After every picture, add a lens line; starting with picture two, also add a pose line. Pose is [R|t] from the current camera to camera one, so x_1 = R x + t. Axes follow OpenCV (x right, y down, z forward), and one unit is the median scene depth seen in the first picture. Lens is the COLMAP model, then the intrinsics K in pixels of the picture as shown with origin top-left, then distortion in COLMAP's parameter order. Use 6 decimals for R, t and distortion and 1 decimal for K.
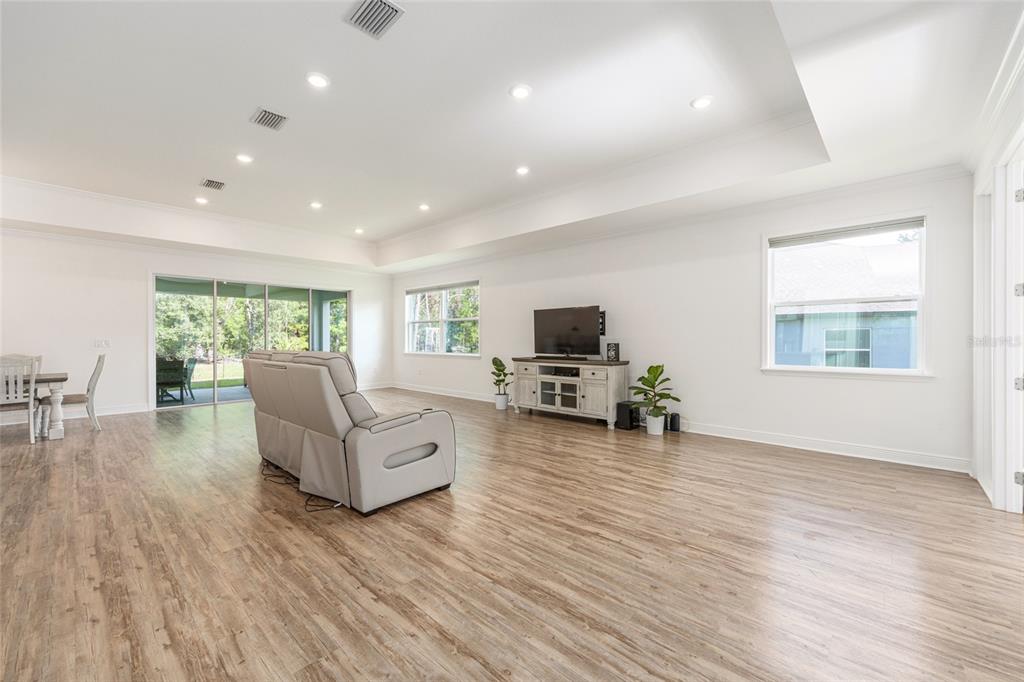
lens RADIAL K [[409.5, 0, 515.4], [0, 409.5, 338.3], [0, 0, 1]] dist [-0.001238, 0.000136]
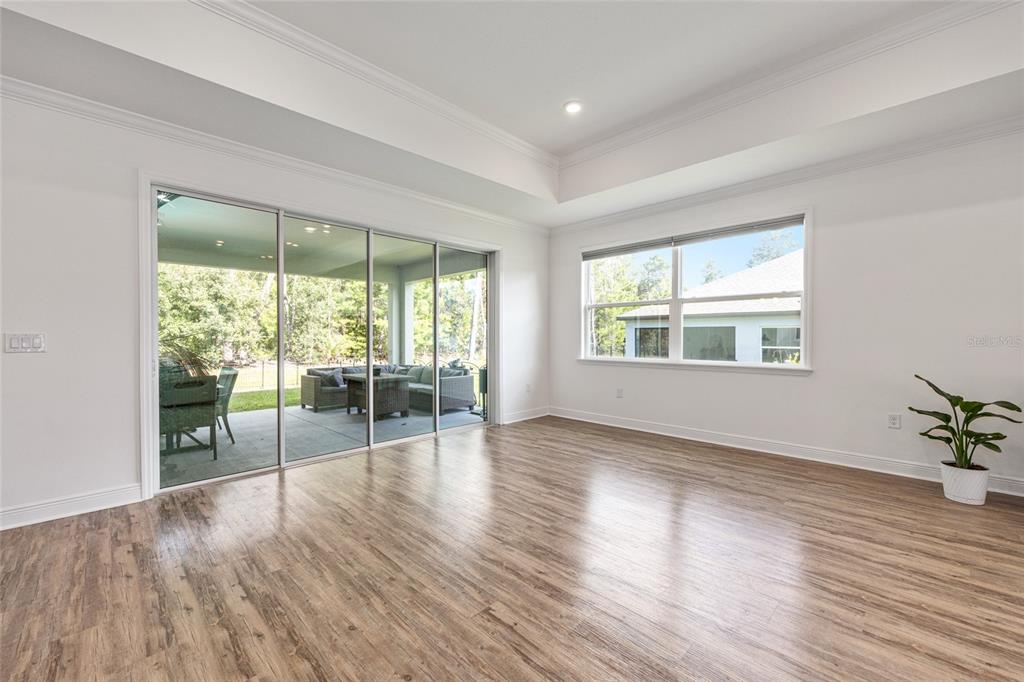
lens RADIAL K [[409.5, 0, 515.4], [0, 409.5, 338.3], [0, 0, 1]] dist [-0.001238, 0.000136]
pose [[0.999300, 0.000021, -0.037405, -0.559523], [0.000095, 0.999995, 0.003111, 0.007124], [0.037405, -0.003112, 0.999295, 0.671733]]
